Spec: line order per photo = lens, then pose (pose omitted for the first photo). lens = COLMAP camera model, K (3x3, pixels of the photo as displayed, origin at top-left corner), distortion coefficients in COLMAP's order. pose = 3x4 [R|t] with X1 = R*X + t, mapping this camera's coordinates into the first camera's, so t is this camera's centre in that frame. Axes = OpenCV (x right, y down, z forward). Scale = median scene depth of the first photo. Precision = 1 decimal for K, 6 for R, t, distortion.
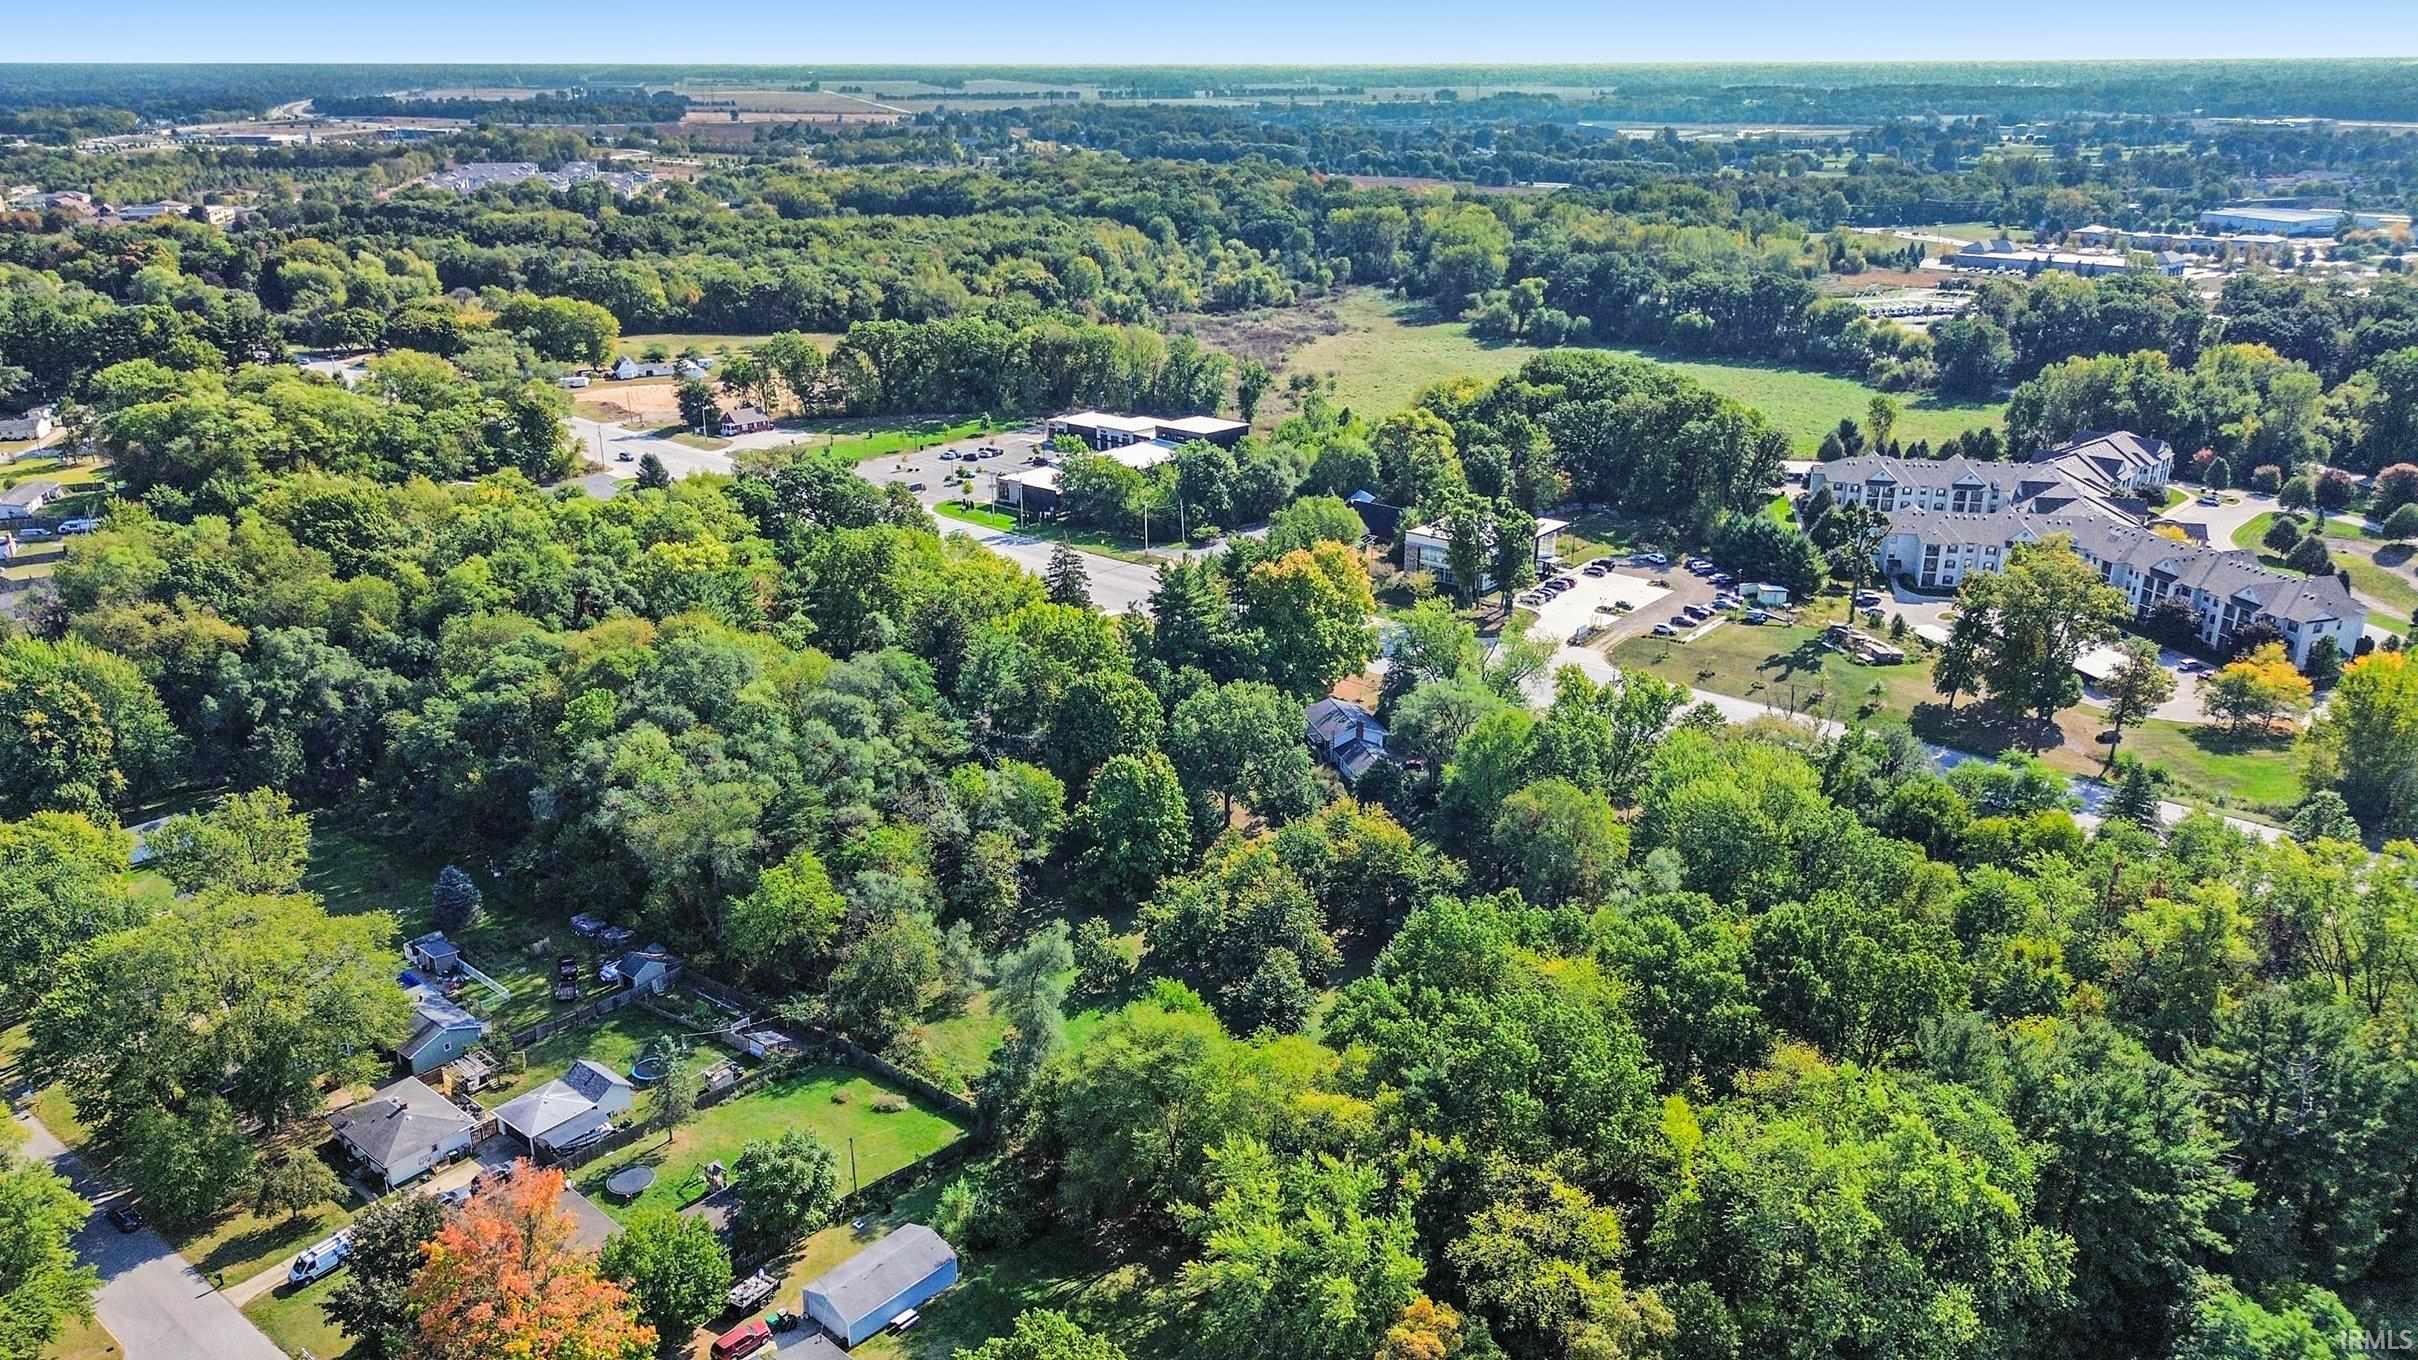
lens RADIAL K [[1733.9, 0, 1209.0], [0, 1733.9, 680.0], [0, 0, 1]] dist [0.079208, -0.066982]
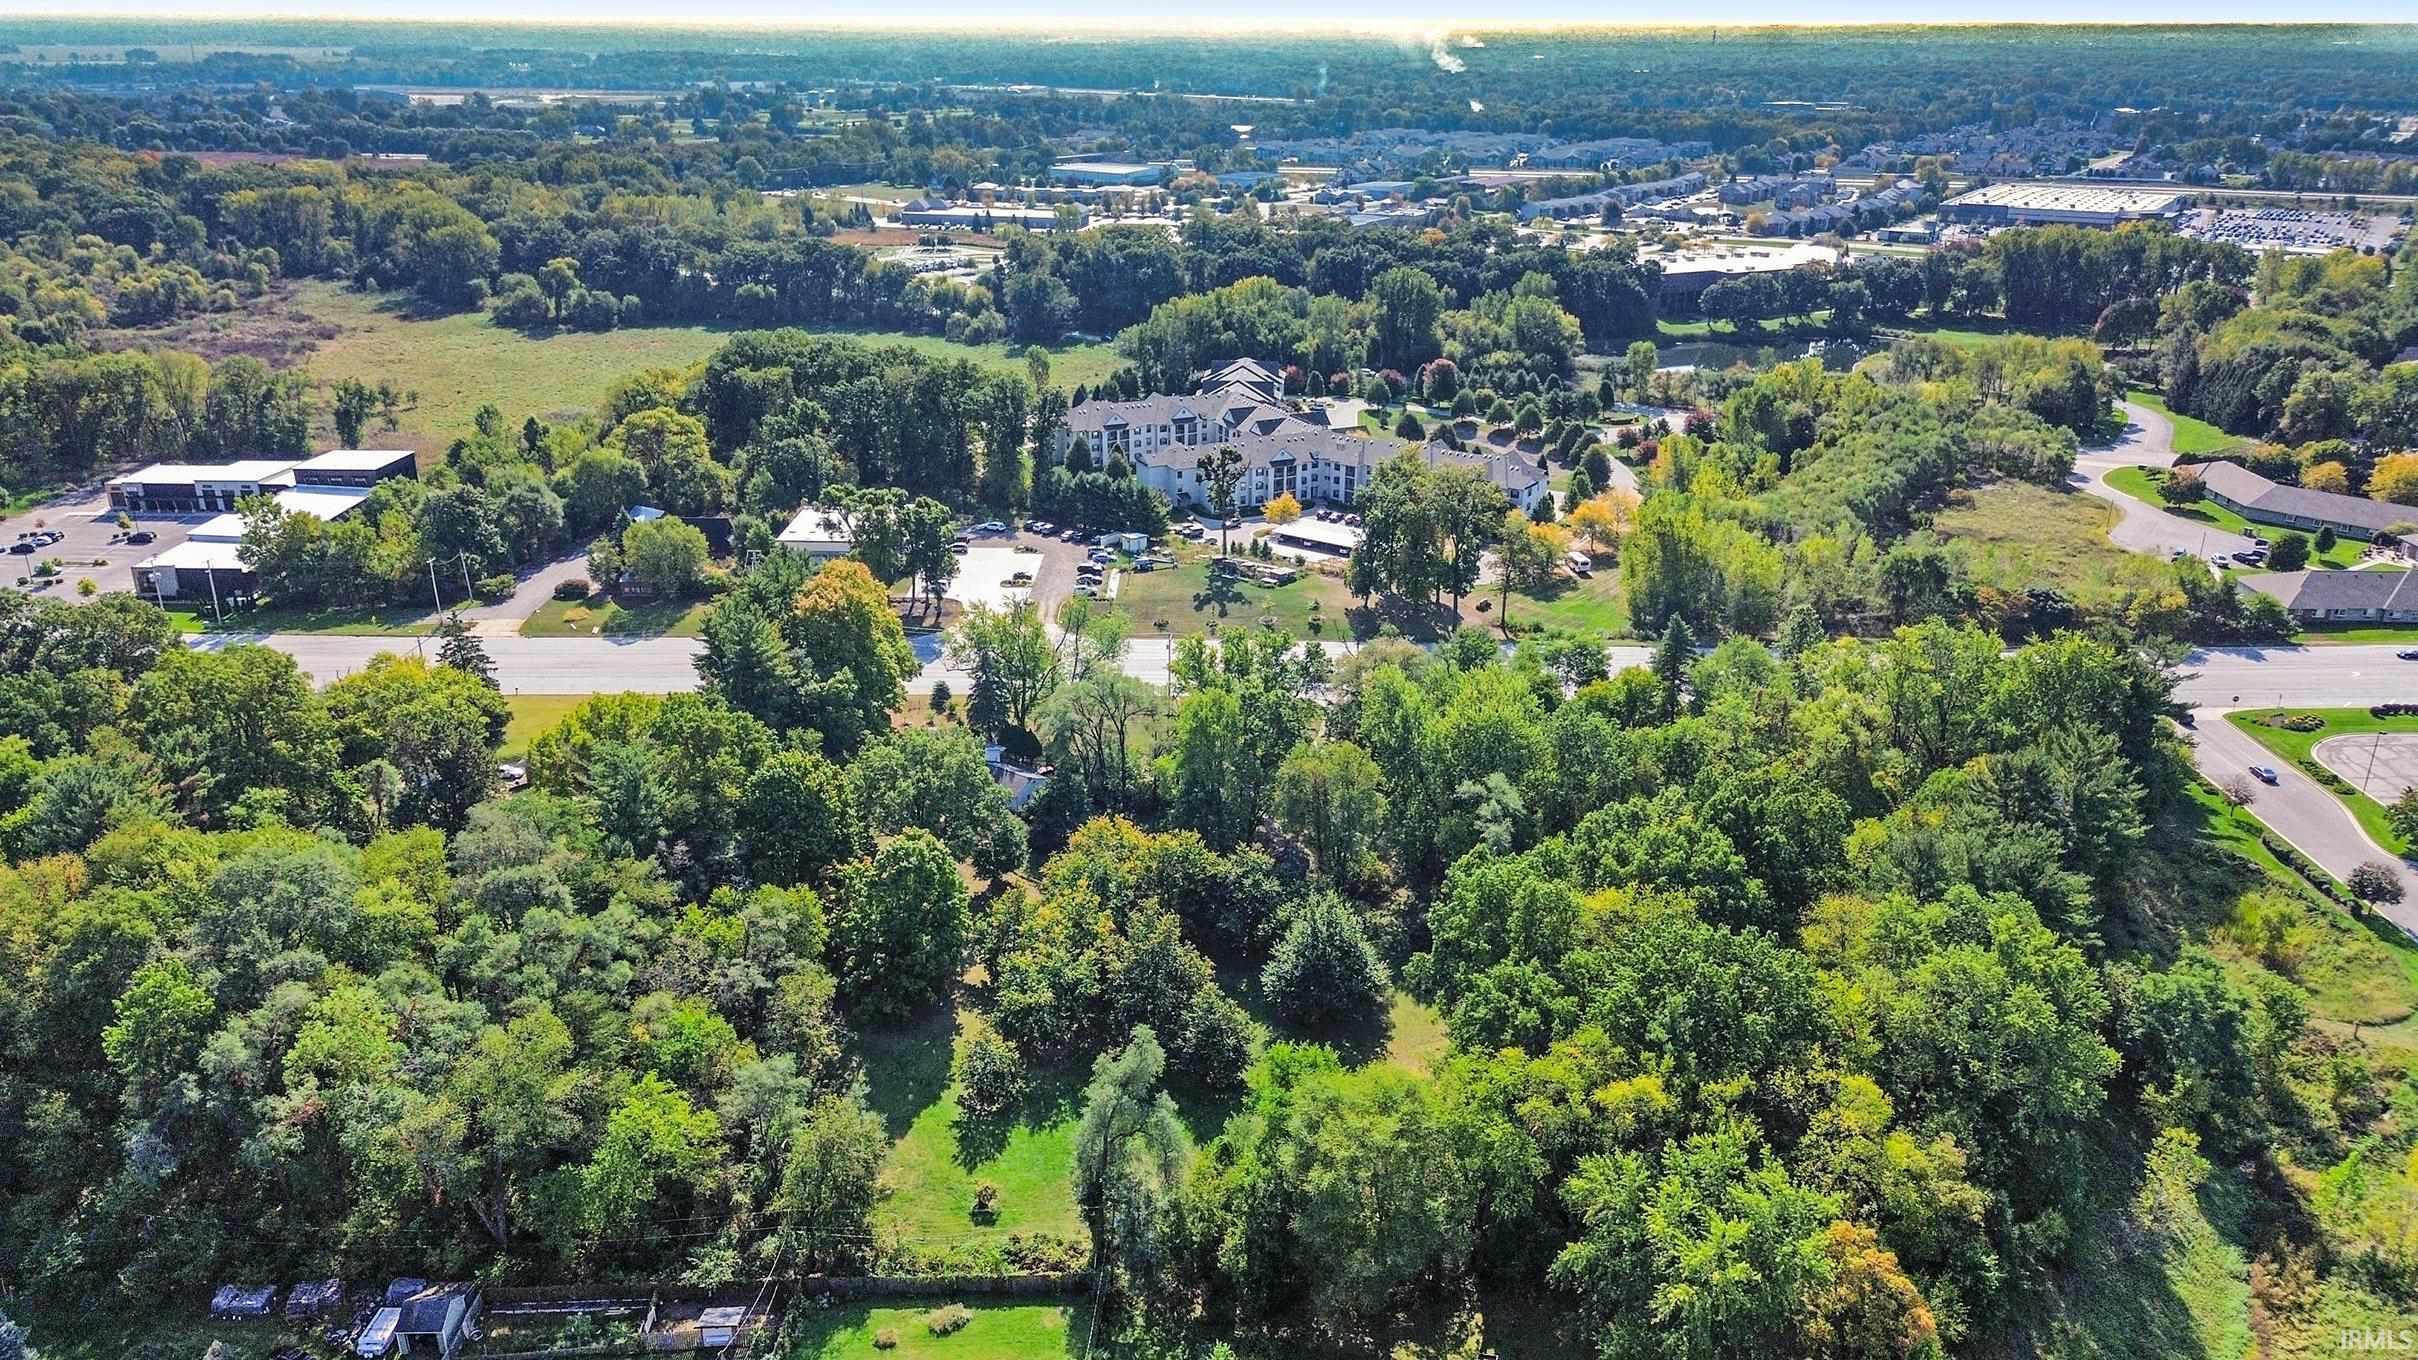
lens RADIAL K [[1696.8, 0, 1209.0], [0, 1696.8, 680.0], [0, 0, 1]] dist [0.075081, -0.074925]
pose [[0.768878, -0.220398, 0.600209, -0.173255], [0.205028, 0.974129, 0.095057, -0.033943], [-0.605631, 0.049972, 0.794175, 0.095233]]
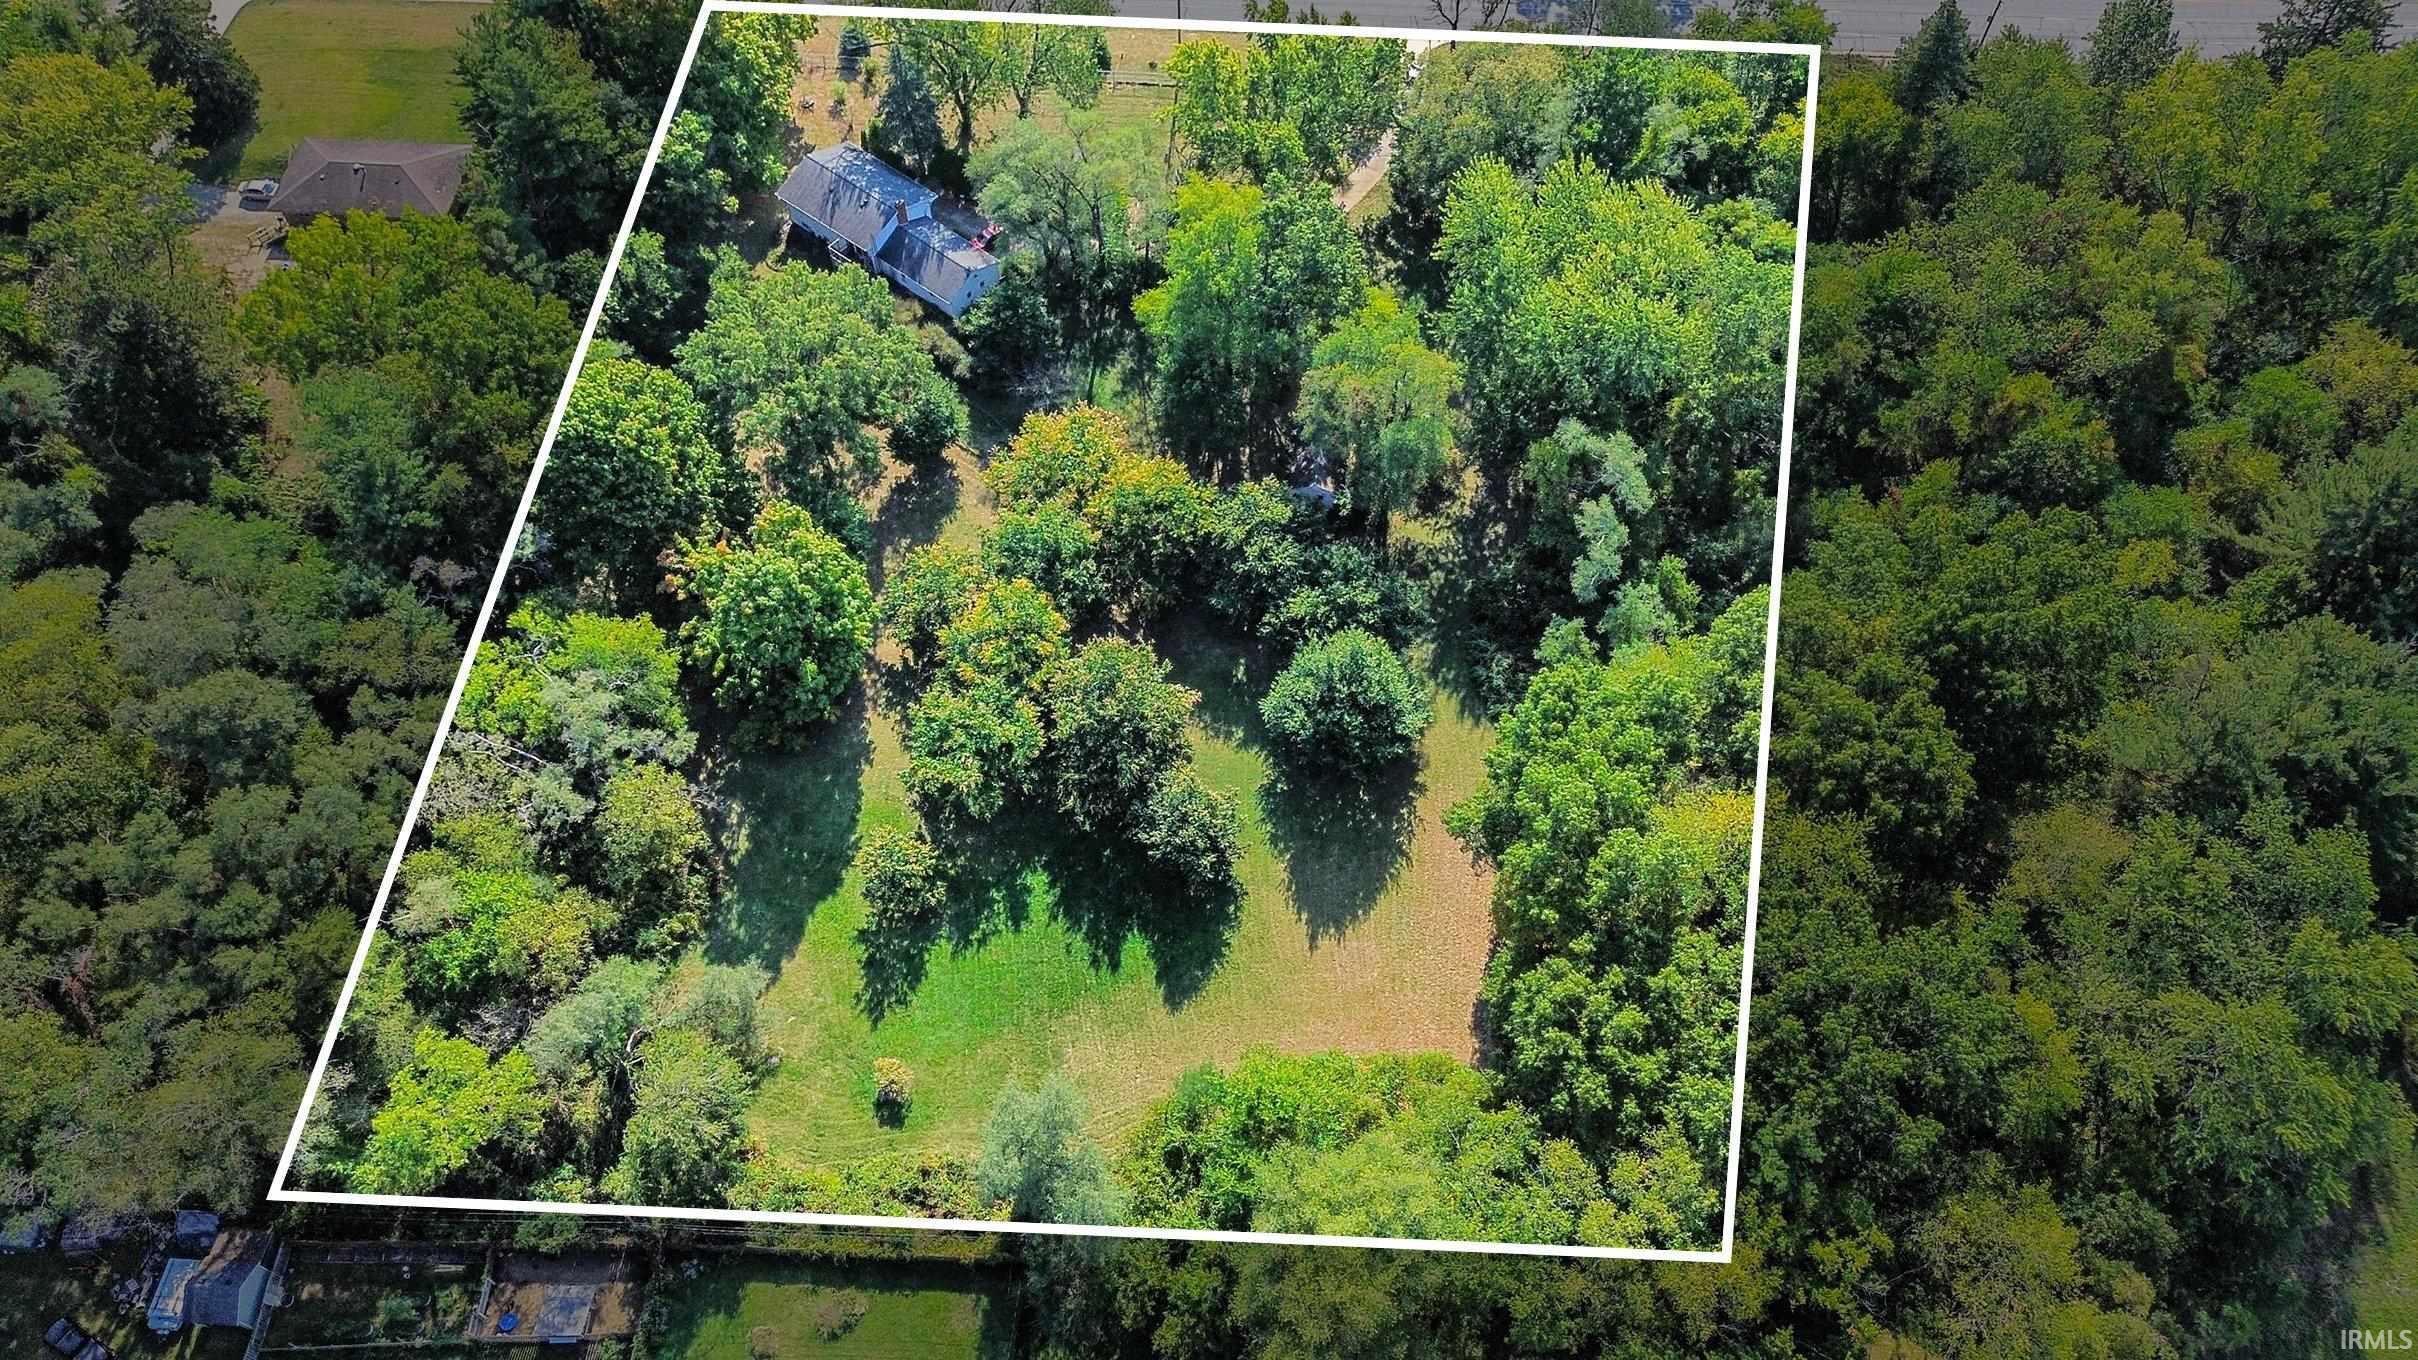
lens RADIAL K [[1687.8, 0, 1209.0], [0, 1687.8, 680.0], [0, 0, 1]] dist [0.063544, -0.075254]
pose [[0.802740, -0.498362, 0.327481, -0.057842], [0.188660, 0.733194, 0.653325, -0.116819], [-0.565699, -0.462668, 0.682585, 0.197172]]
